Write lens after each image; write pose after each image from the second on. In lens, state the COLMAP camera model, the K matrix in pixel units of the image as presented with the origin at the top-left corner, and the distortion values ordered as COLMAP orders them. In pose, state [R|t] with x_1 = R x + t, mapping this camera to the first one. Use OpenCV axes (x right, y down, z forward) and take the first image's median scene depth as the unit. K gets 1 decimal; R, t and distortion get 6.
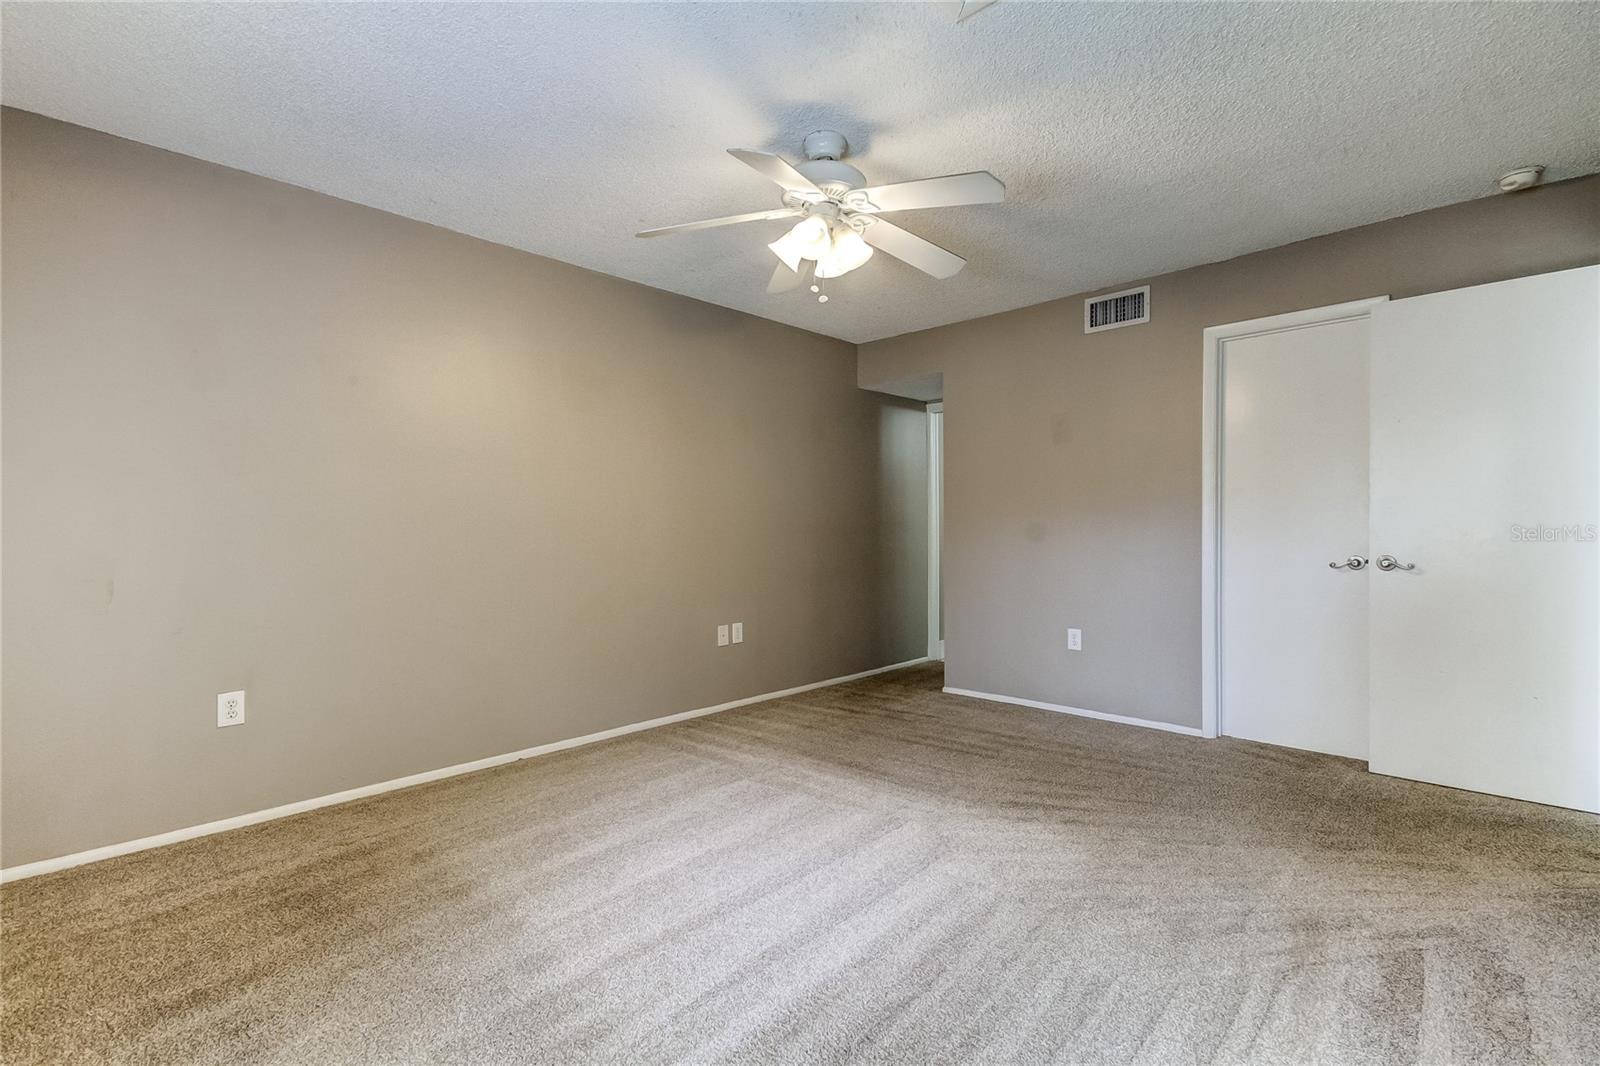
lens RADIAL K [[740.5, 0, 798.5], [0, 740.5, 543.3], [0, 0, 1]] dist [0.018193, -0.000577]
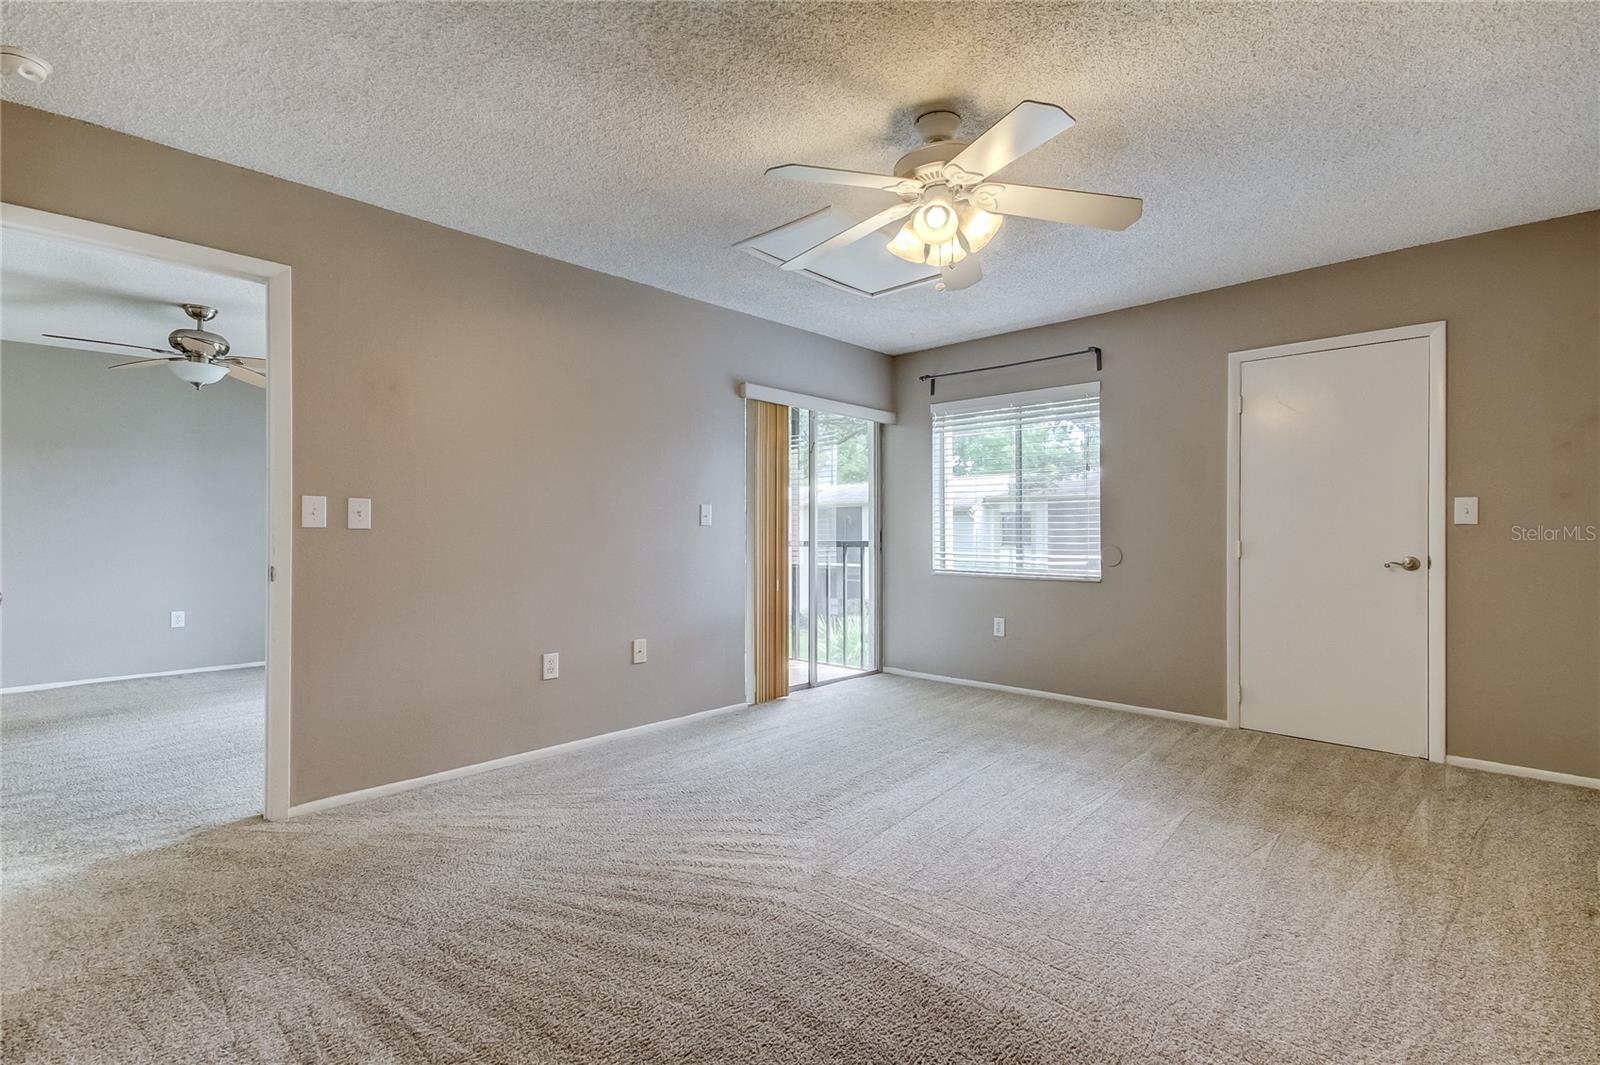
lens RADIAL K [[740.5, 0, 798.5], [0, 740.5, 542.8], [0, 0, 1]] dist [0.018193, -0.000577]
pose [[-0.999844, 0.010948, -0.013889, 0.205283], [0.010525, 0.999489, 0.030197, -0.025788], [0.014212, 0.030046, -0.999447, 1.709143]]
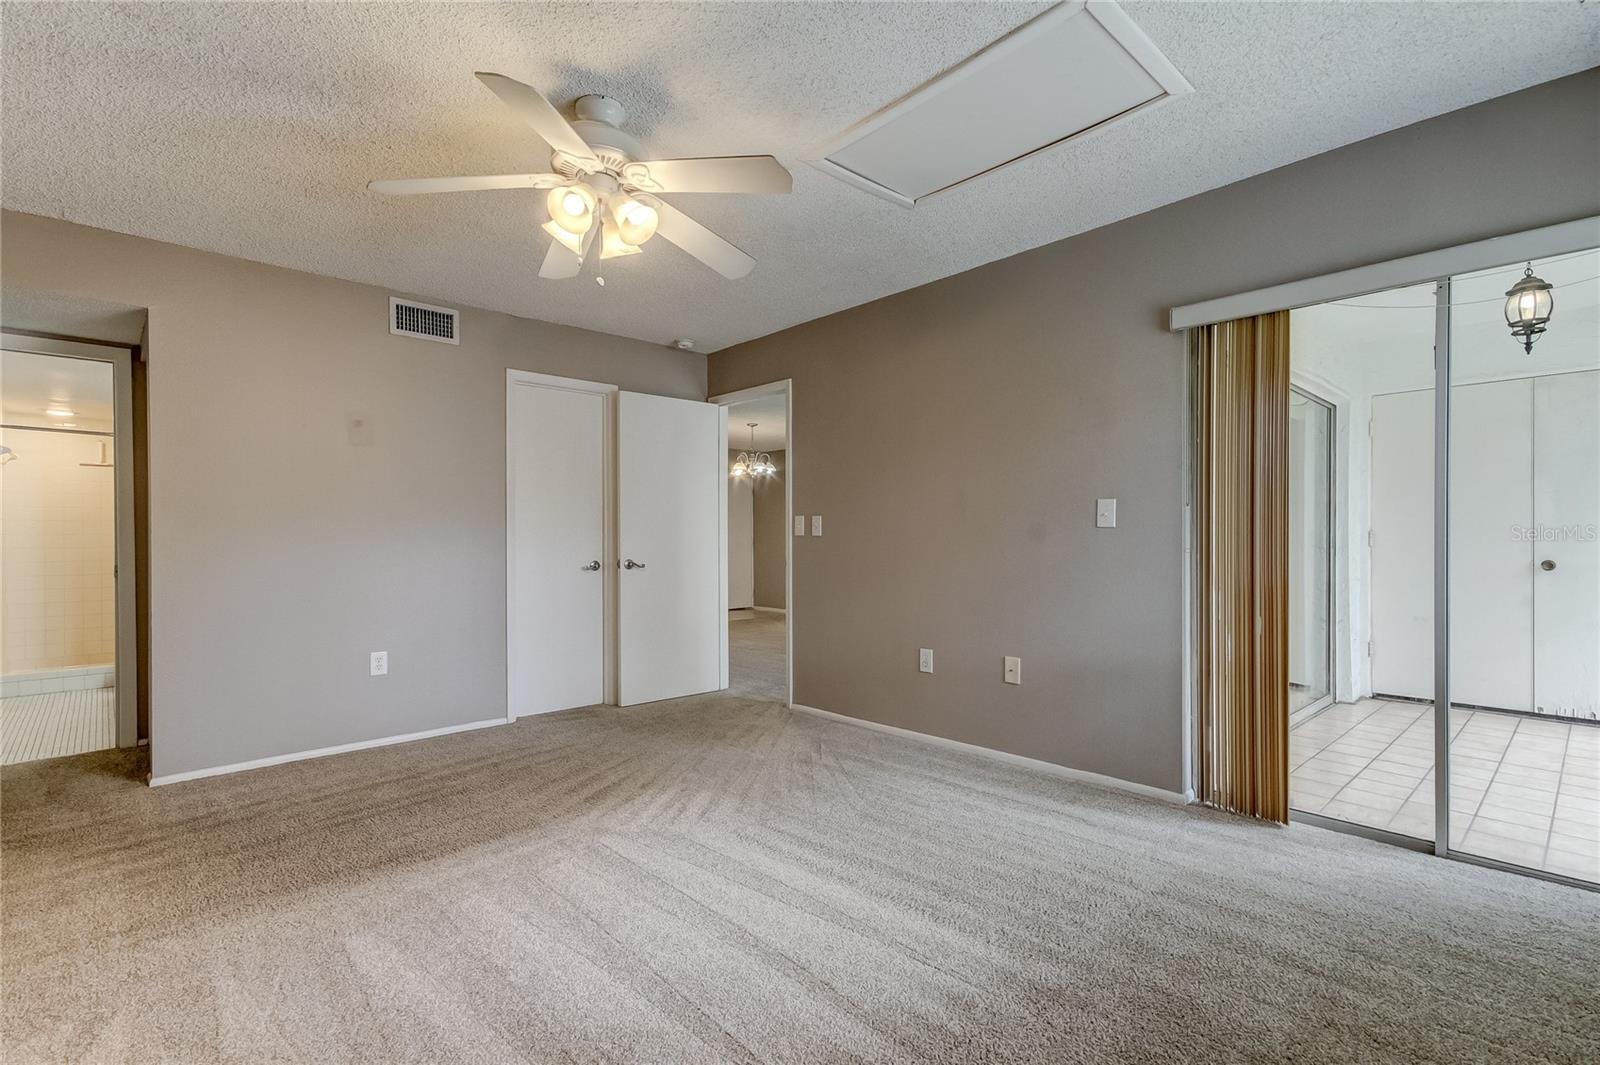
lens RADIAL K [[740.5, 0, 798.5], [0, 740.5, 542.8], [0, 0, 1]] dist [0.018193, -0.000577]
pose [[0.051705, 0.002864, 0.998658, -0.747227], [0.025833, 0.999657, -0.004204, -0.001562], [-0.998328, 0.026015, 0.051613, 0.636211]]
